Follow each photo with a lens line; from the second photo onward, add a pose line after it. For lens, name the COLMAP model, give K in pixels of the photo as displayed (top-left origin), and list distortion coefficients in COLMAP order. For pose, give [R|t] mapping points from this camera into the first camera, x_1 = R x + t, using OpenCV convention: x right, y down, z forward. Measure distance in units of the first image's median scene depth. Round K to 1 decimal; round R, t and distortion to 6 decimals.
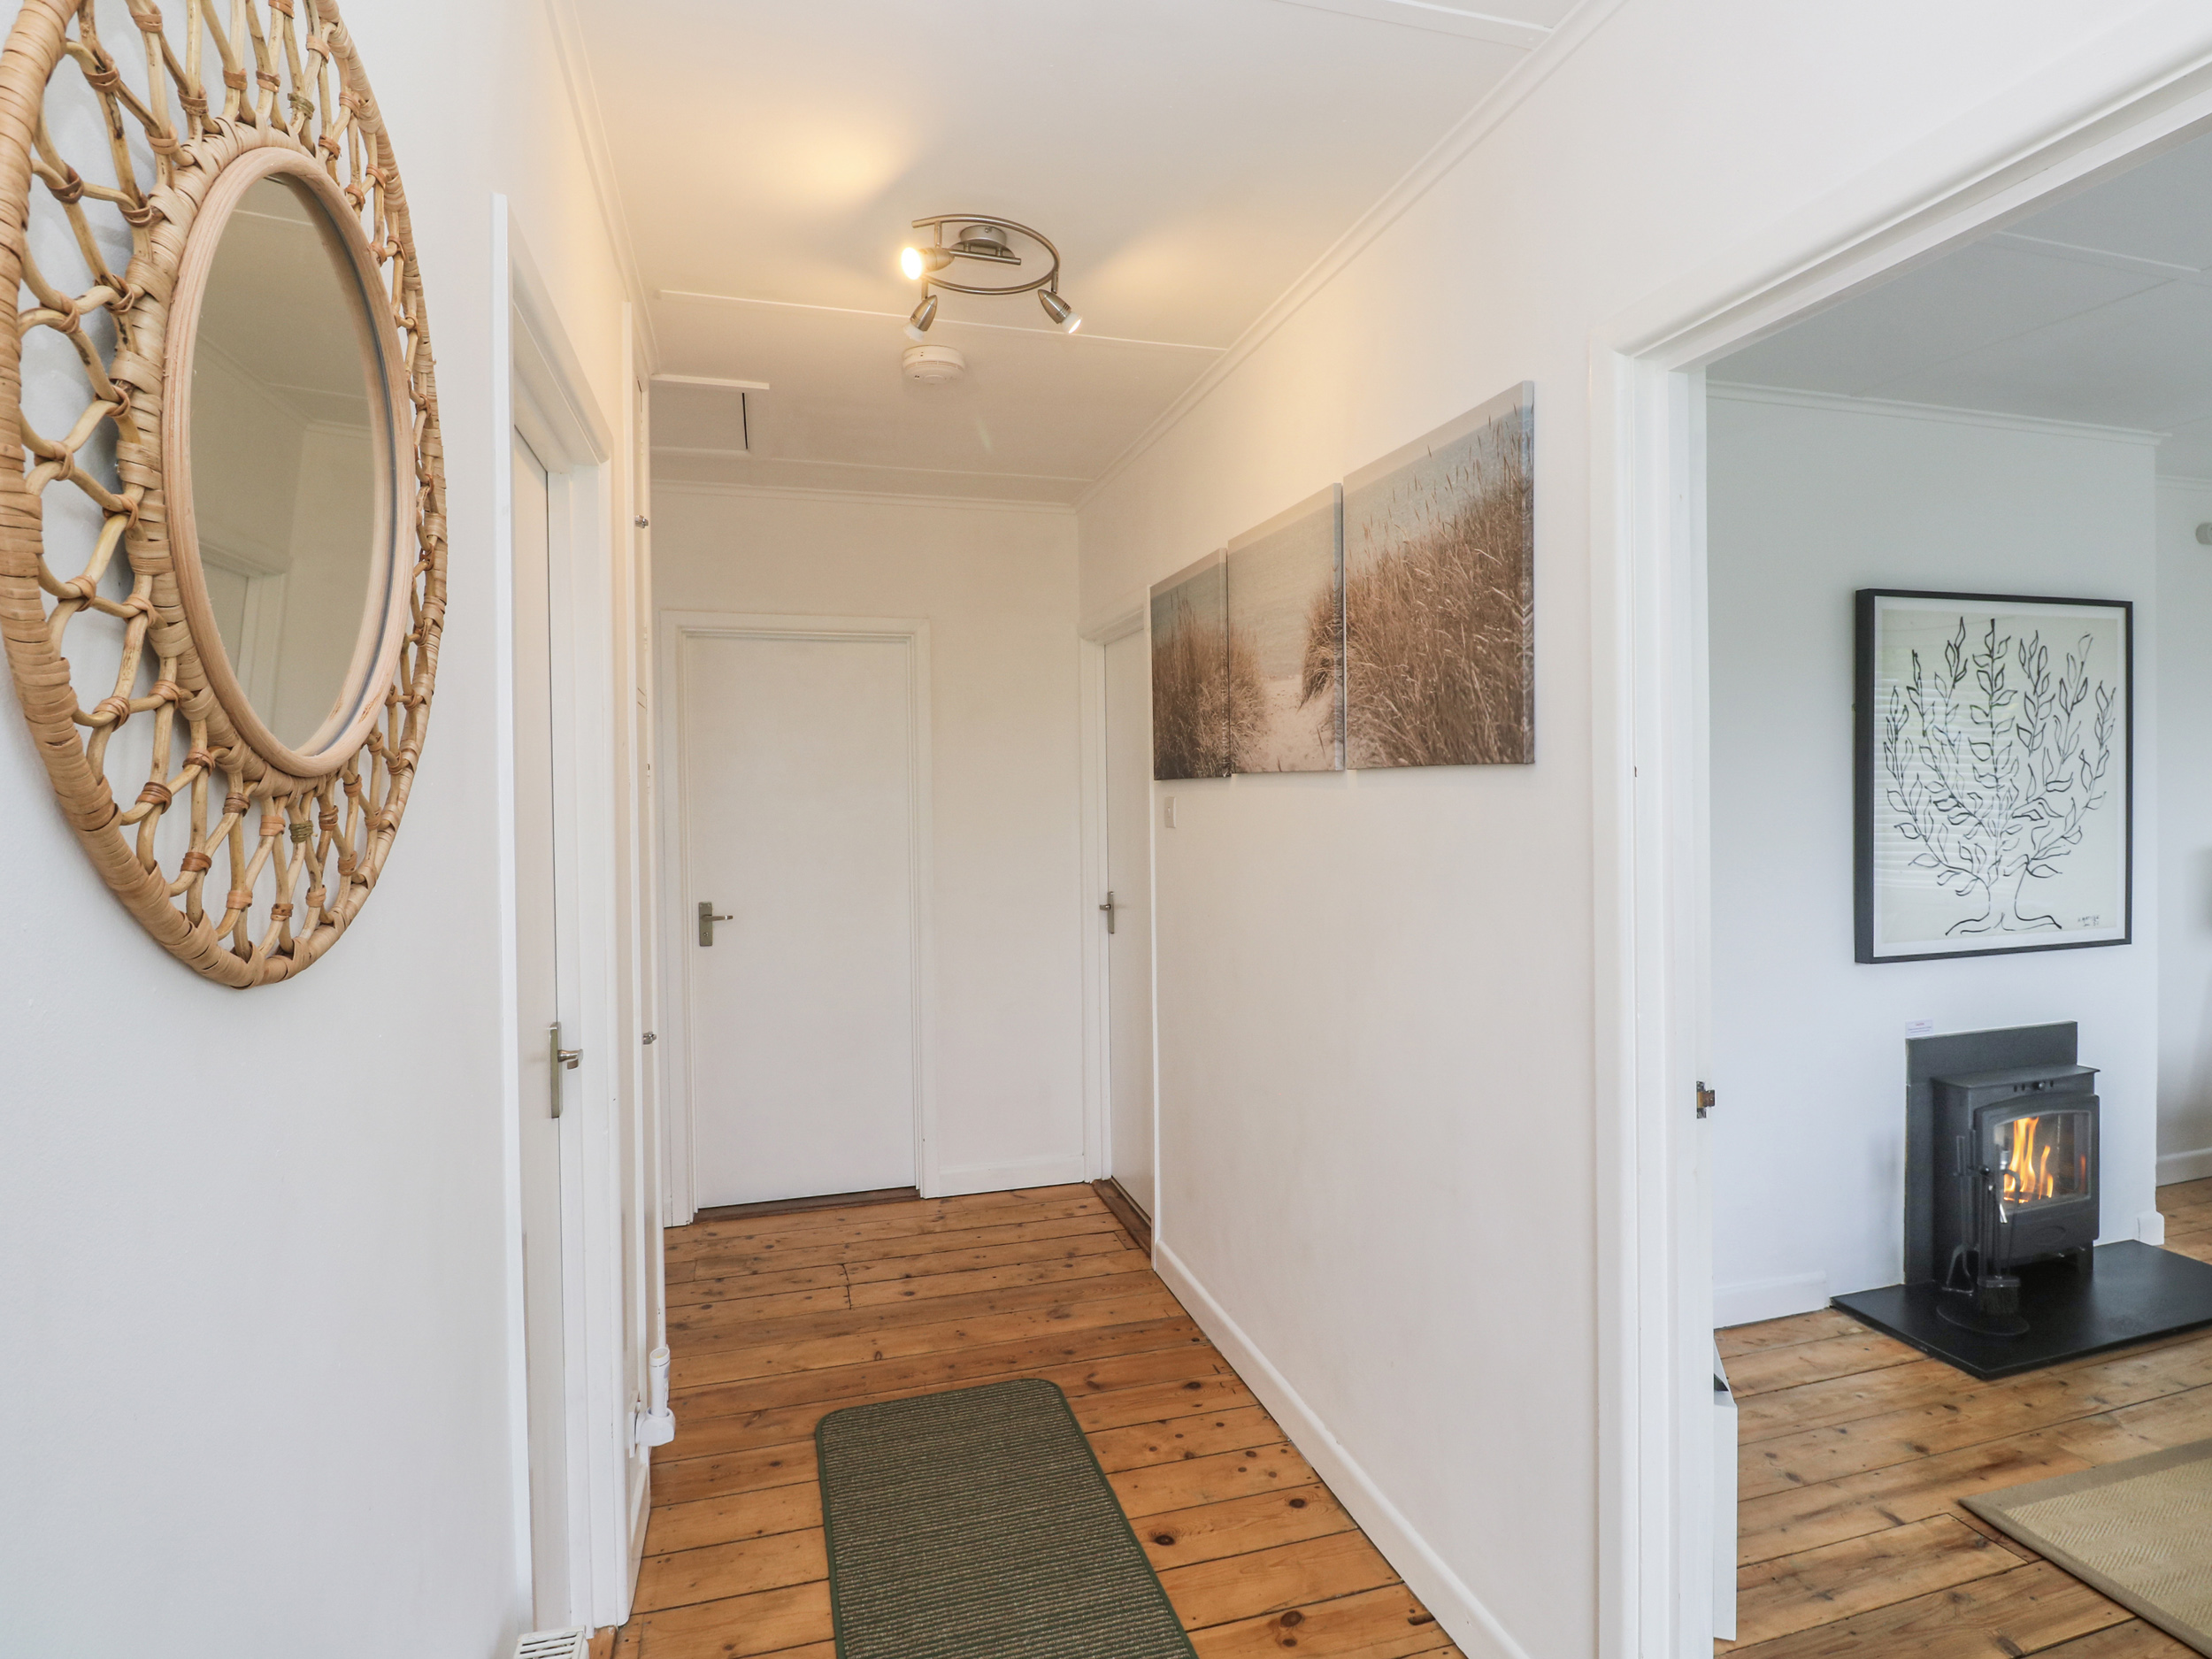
lens RADIAL K [[1198.7, 0, 1167.8], [0, 1198.7, 787.6], [0, 0, 1]] dist [-0.020927, -0.000825]
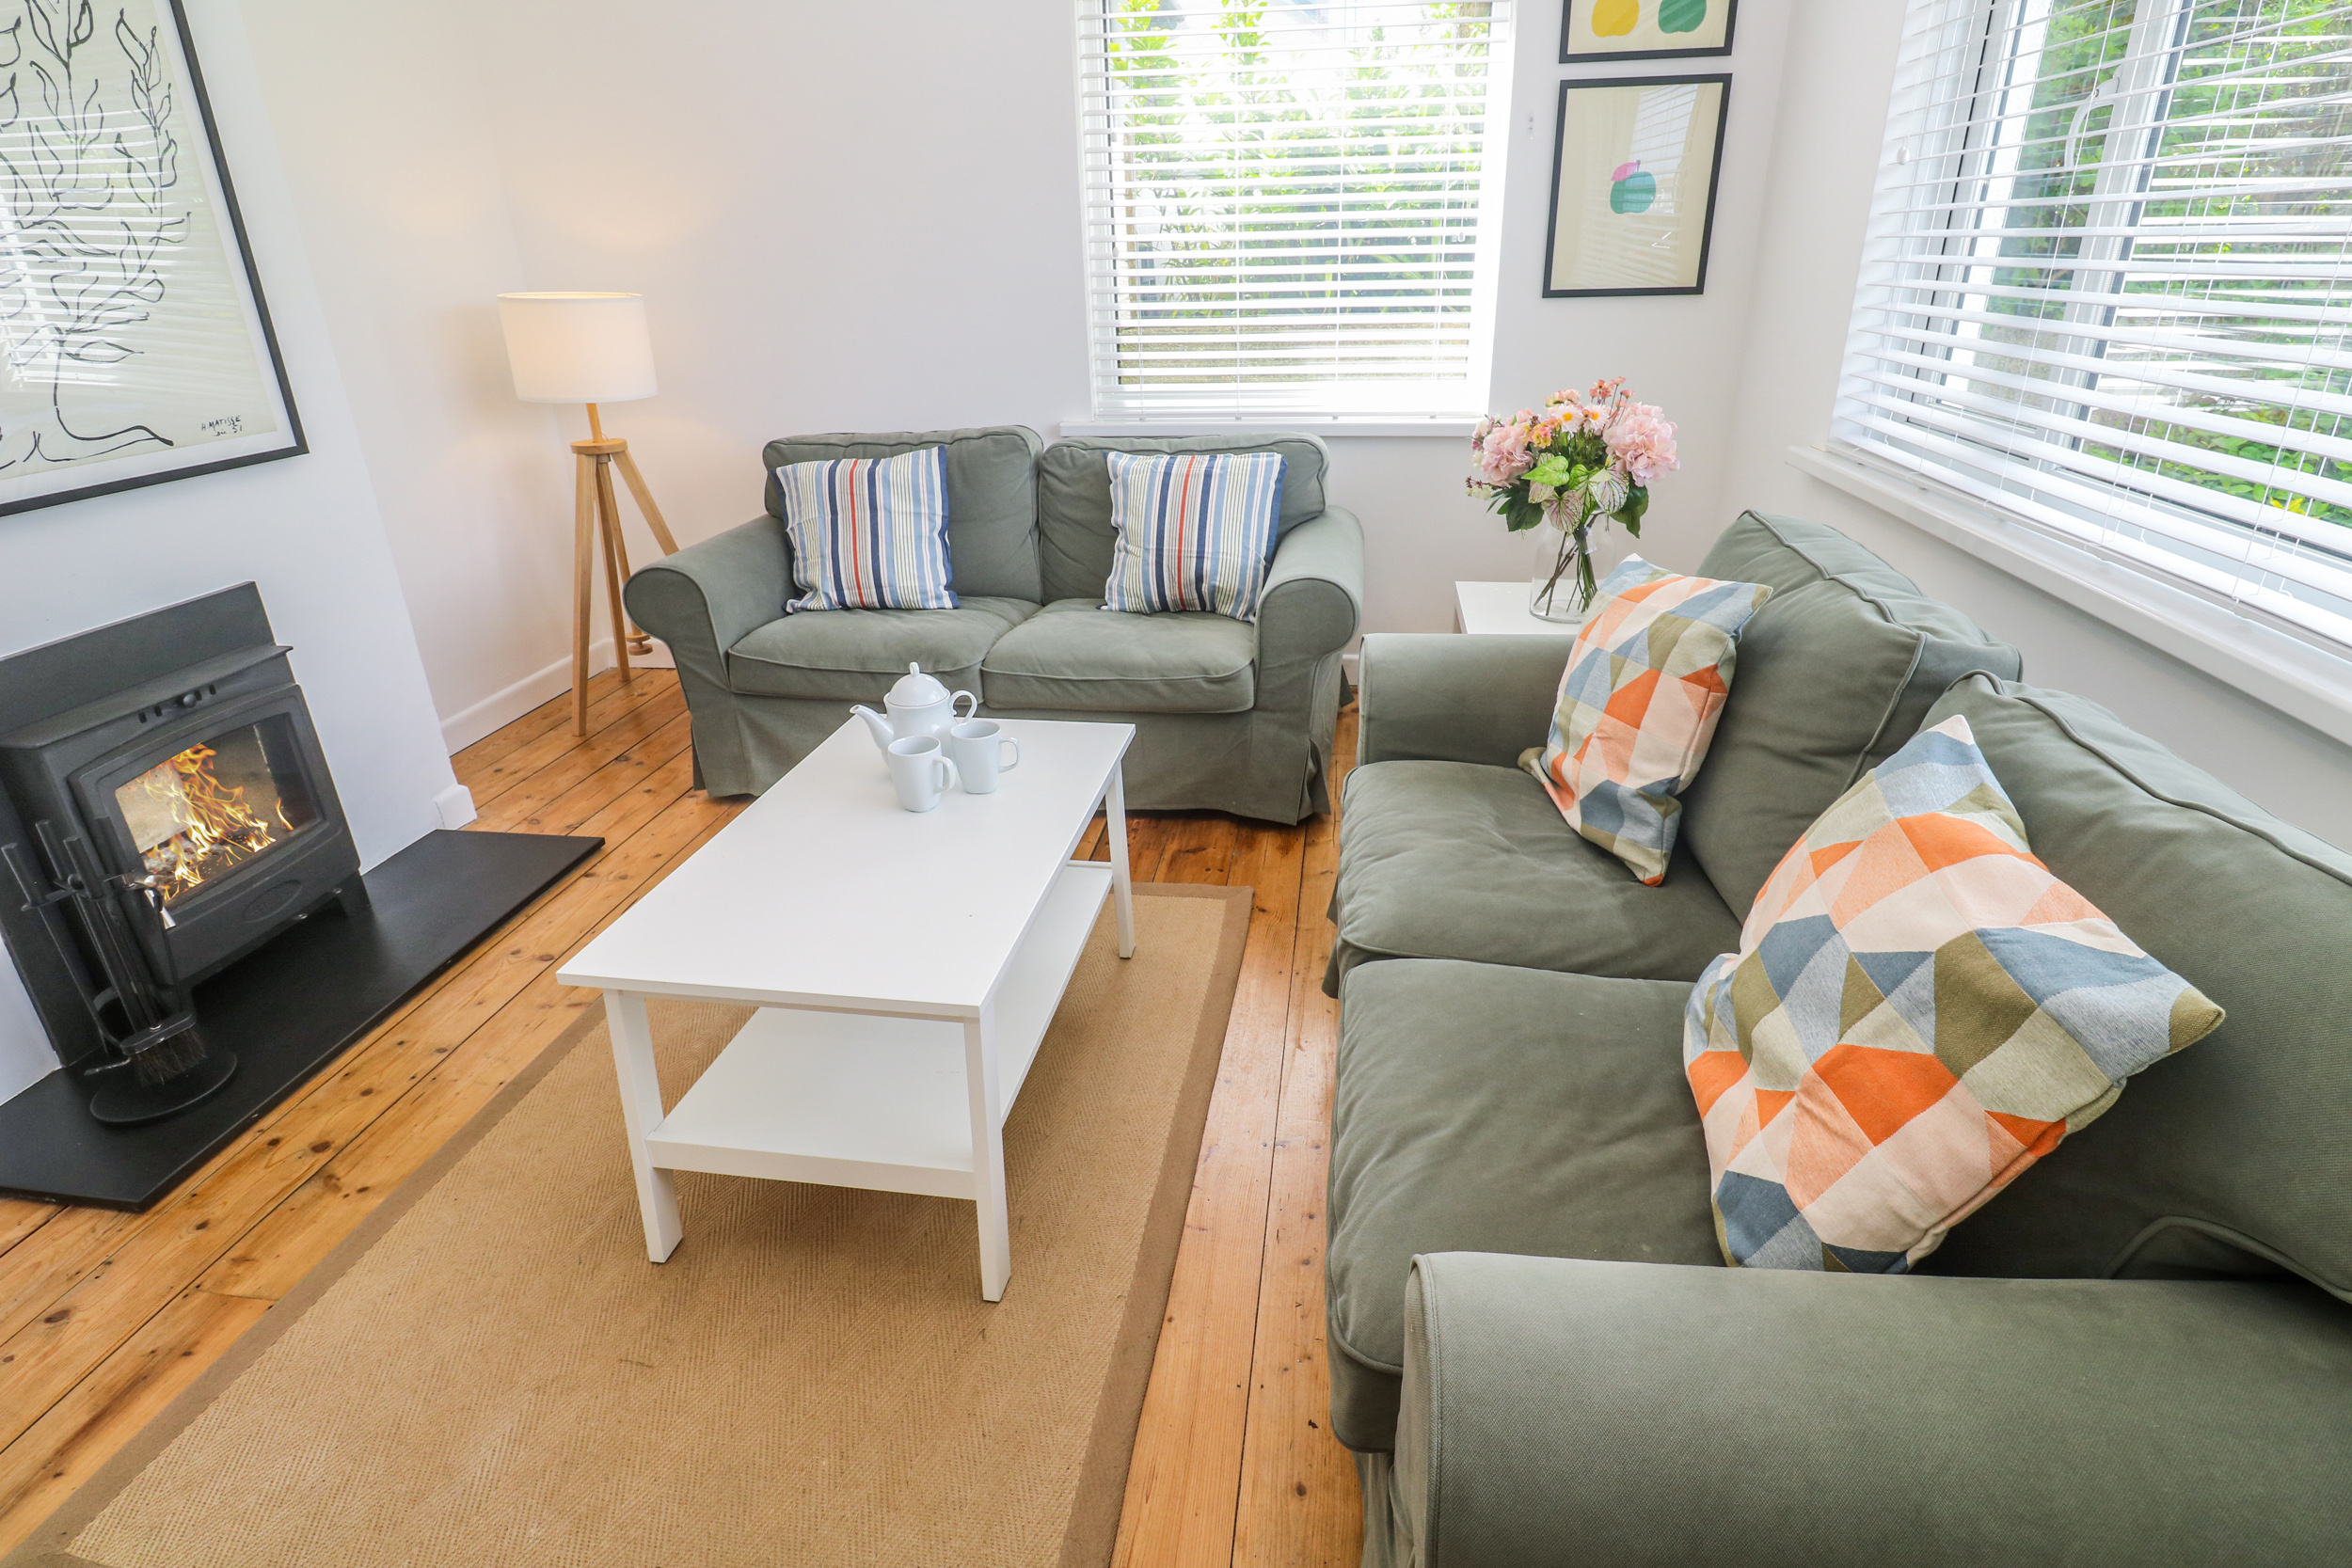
lens RADIAL K [[1125.1, 0, 1174.3], [0, 1125.1, 774.3], [0, 0, 1]] dist [-0.018686, -0.002857]
pose [[0.430939, -0.375961, 0.820333, 0.447175], [0.025381, 0.913766, 0.405448, 0.055853], [-0.902024, -0.153903, 0.403319, 0.254898]]
